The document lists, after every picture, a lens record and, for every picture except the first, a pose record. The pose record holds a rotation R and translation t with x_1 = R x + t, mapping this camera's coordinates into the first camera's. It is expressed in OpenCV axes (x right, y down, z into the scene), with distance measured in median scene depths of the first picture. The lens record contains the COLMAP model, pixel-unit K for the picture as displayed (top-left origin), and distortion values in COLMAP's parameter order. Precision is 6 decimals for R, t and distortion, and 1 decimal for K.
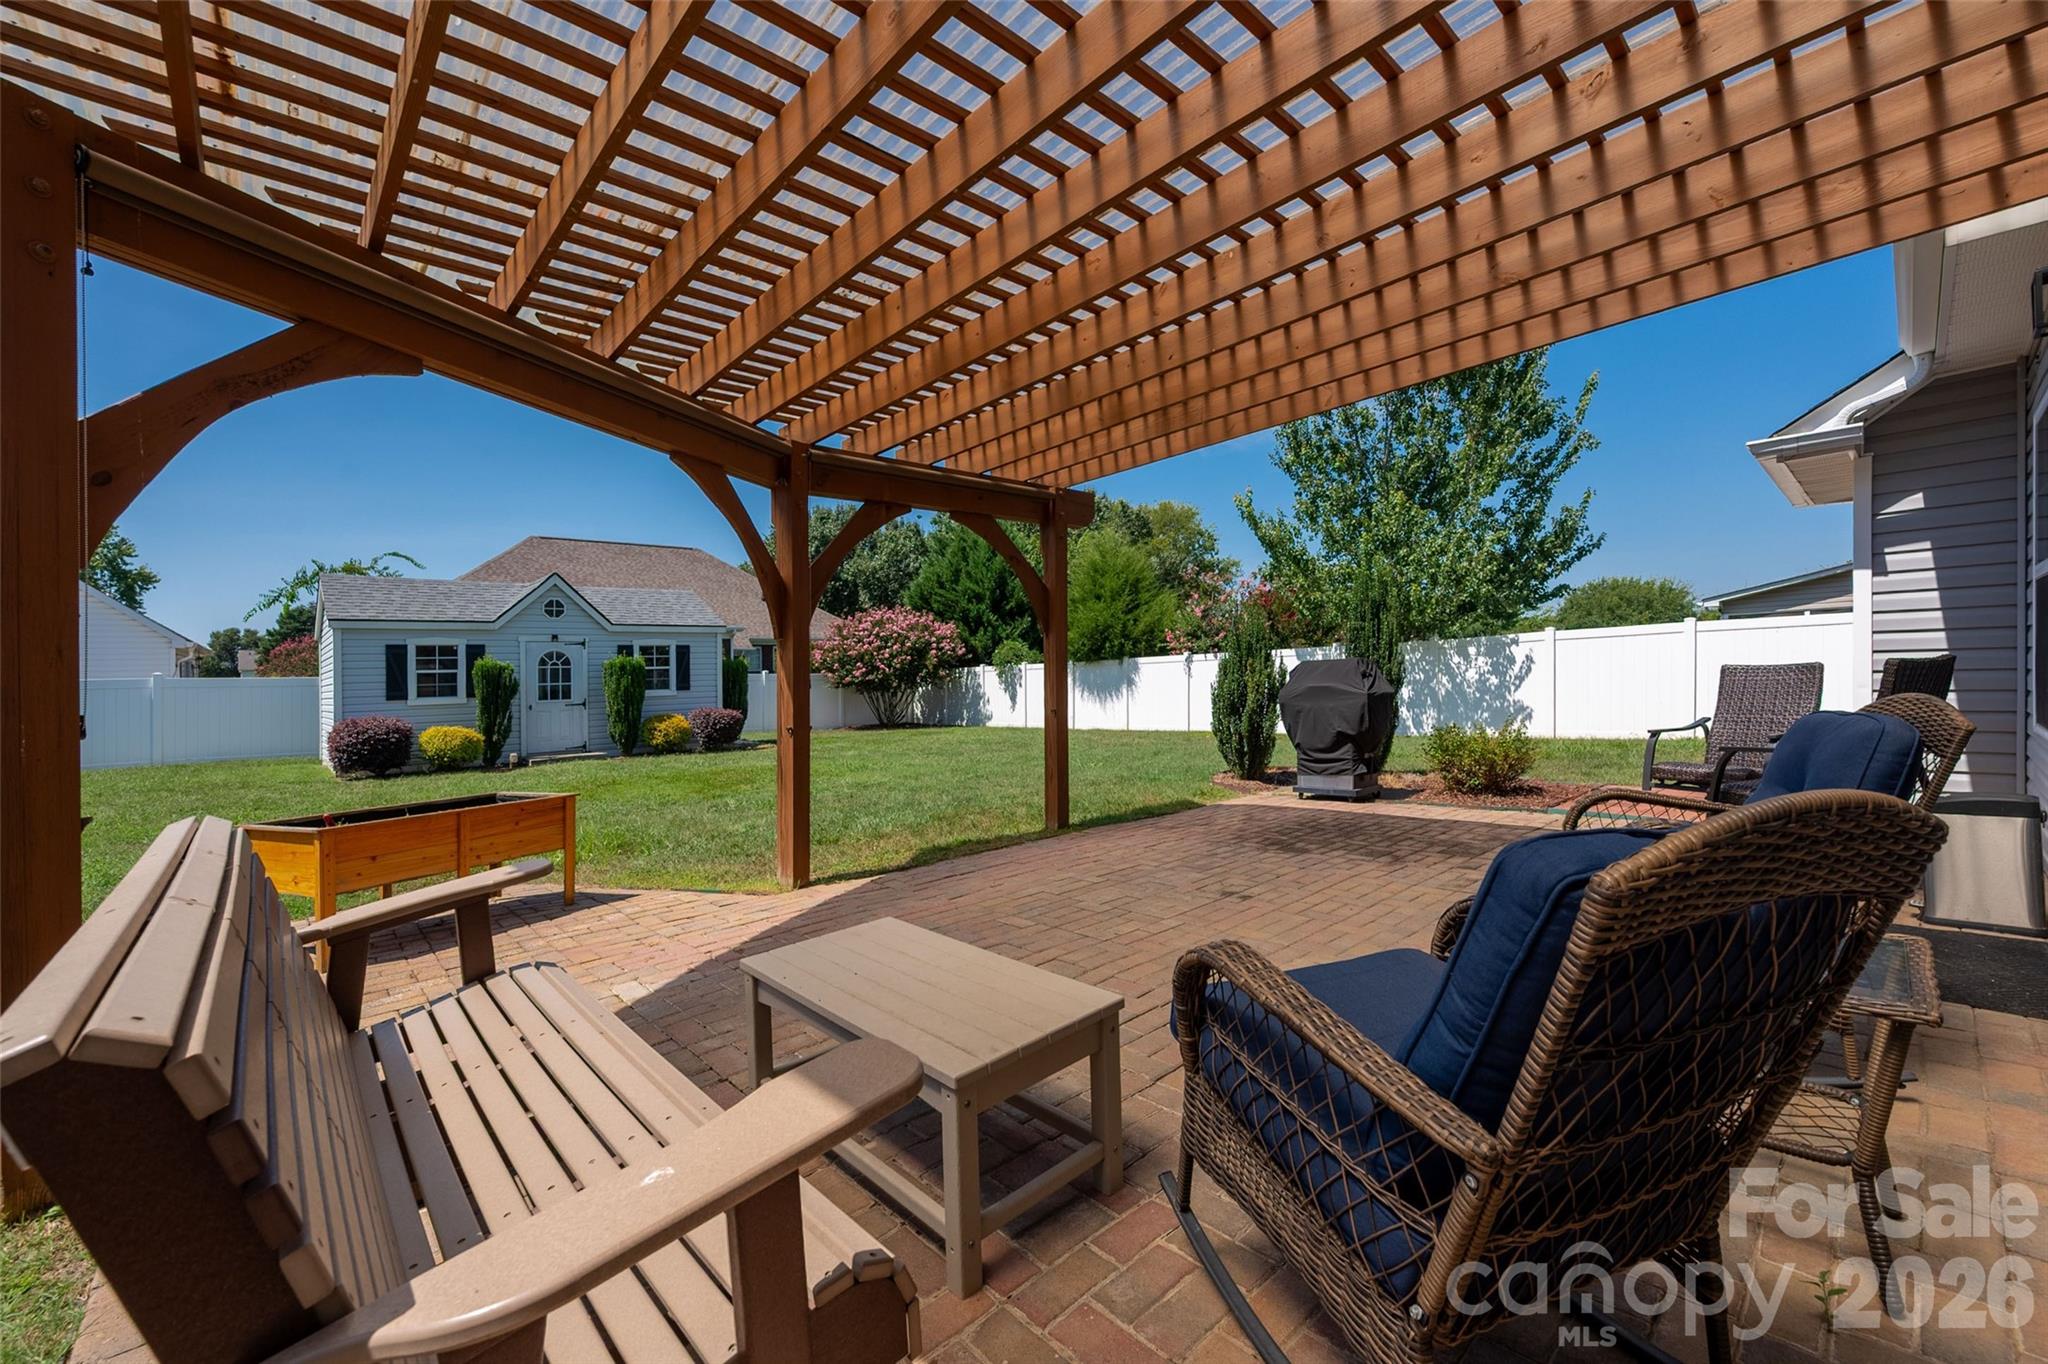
lens RADIAL K [[827.5, 0, 1024.0], [0, 827.5, 682.0], [0, 0, 1]] dist [0.000027, 0.000003]
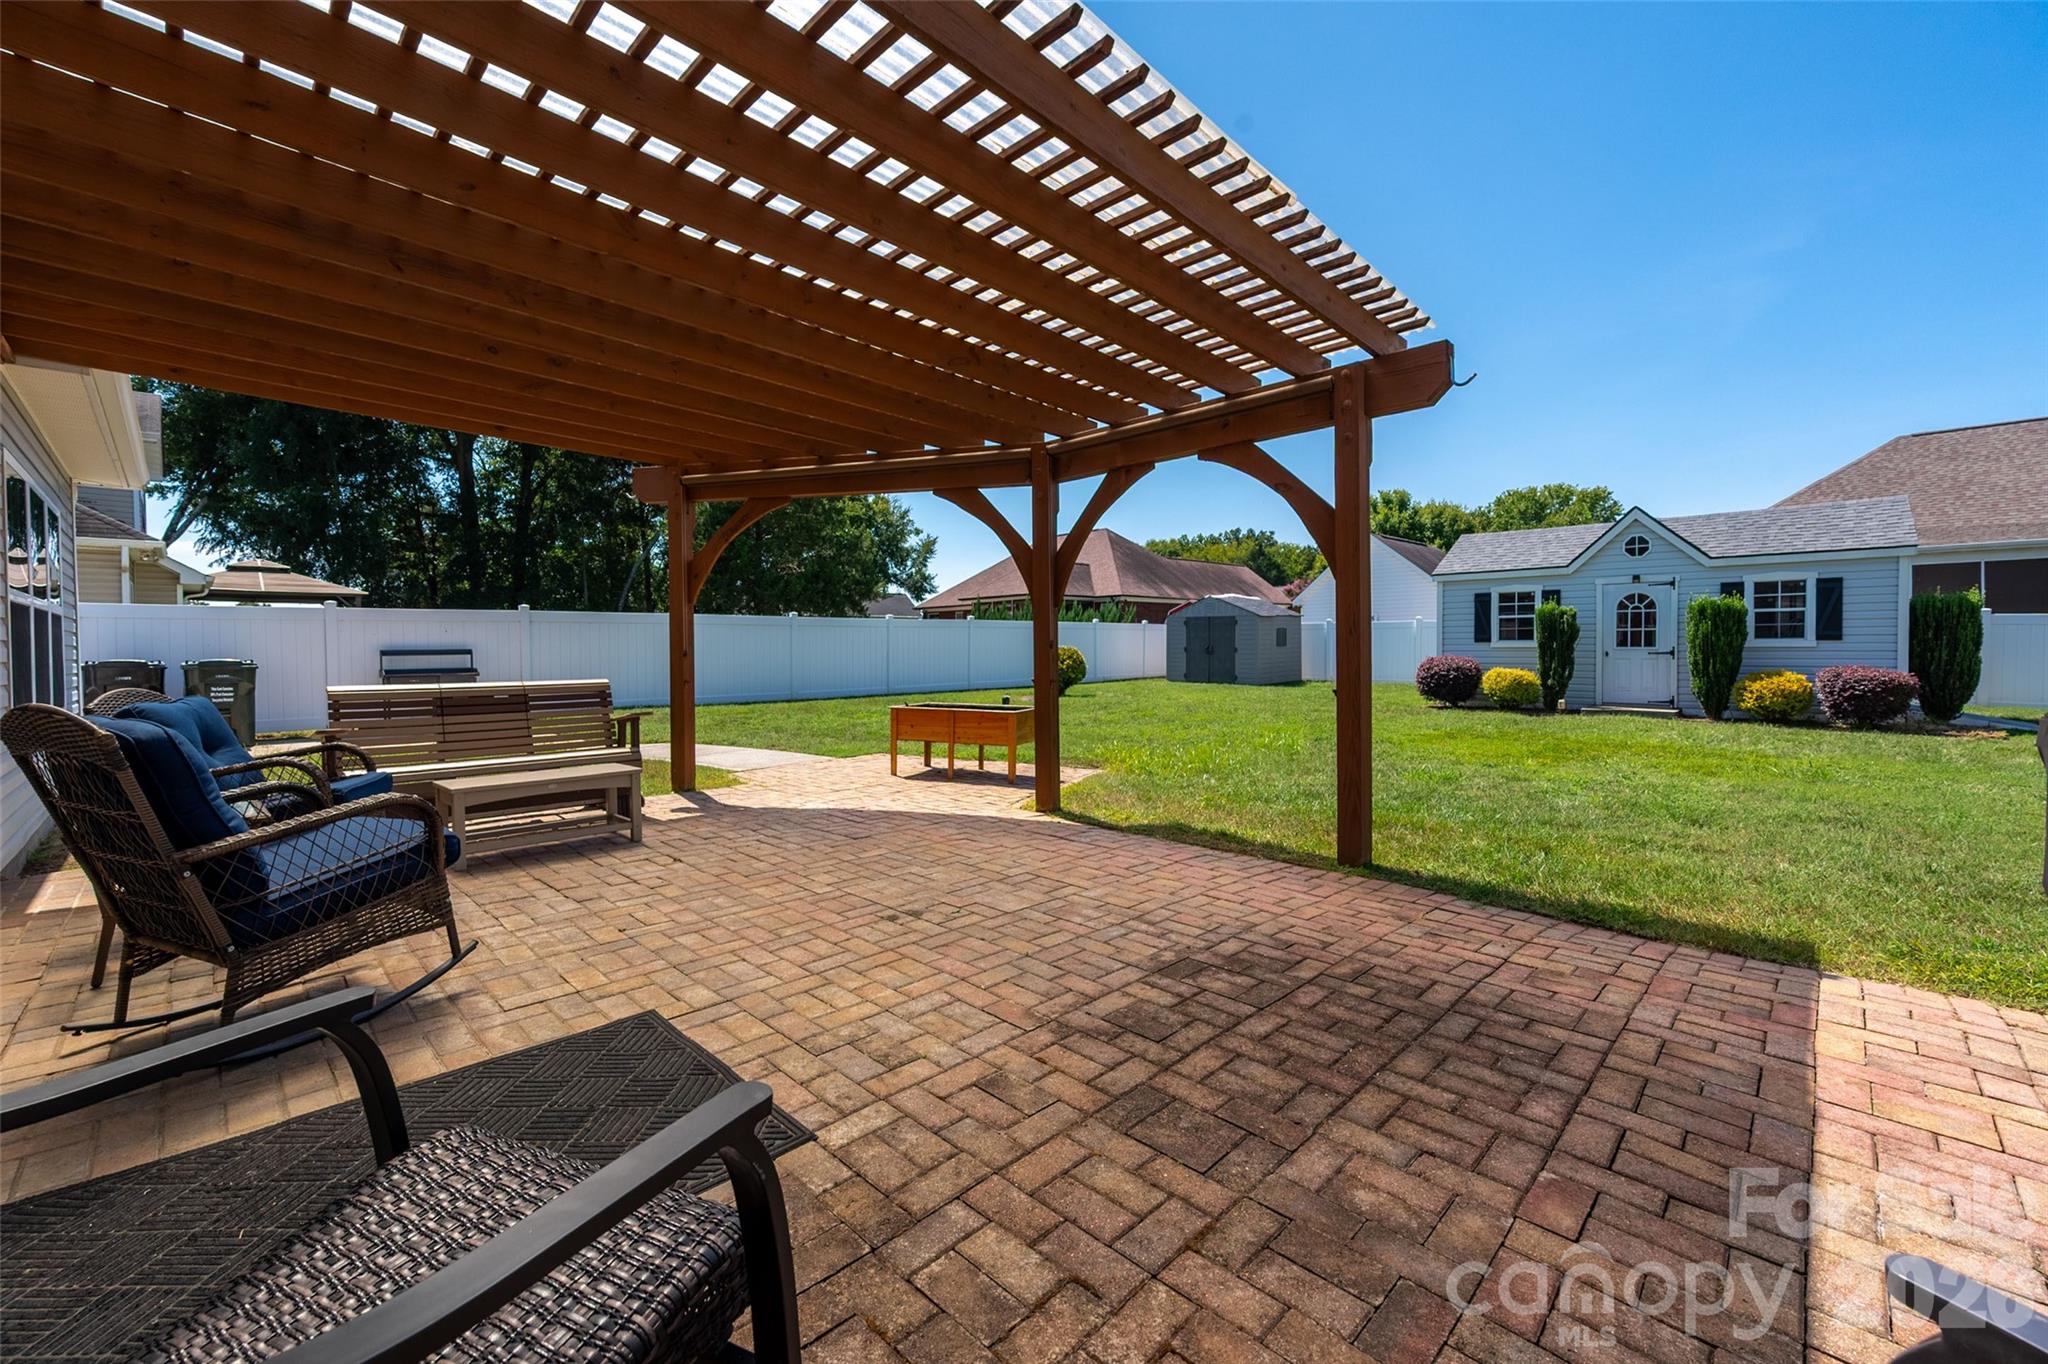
lens RADIAL K [[805.9, 0, 1027.4], [0, 805.9, 645.2], [0, 0, 1]] dist [-0.000070, 0.000019]
pose [[0.063948, 0.034737, -0.997348, 0.275955], [0.000453, 0.999393, 0.034837, -0.011369], [0.997953, -0.002679, 0.063894, 0.276914]]
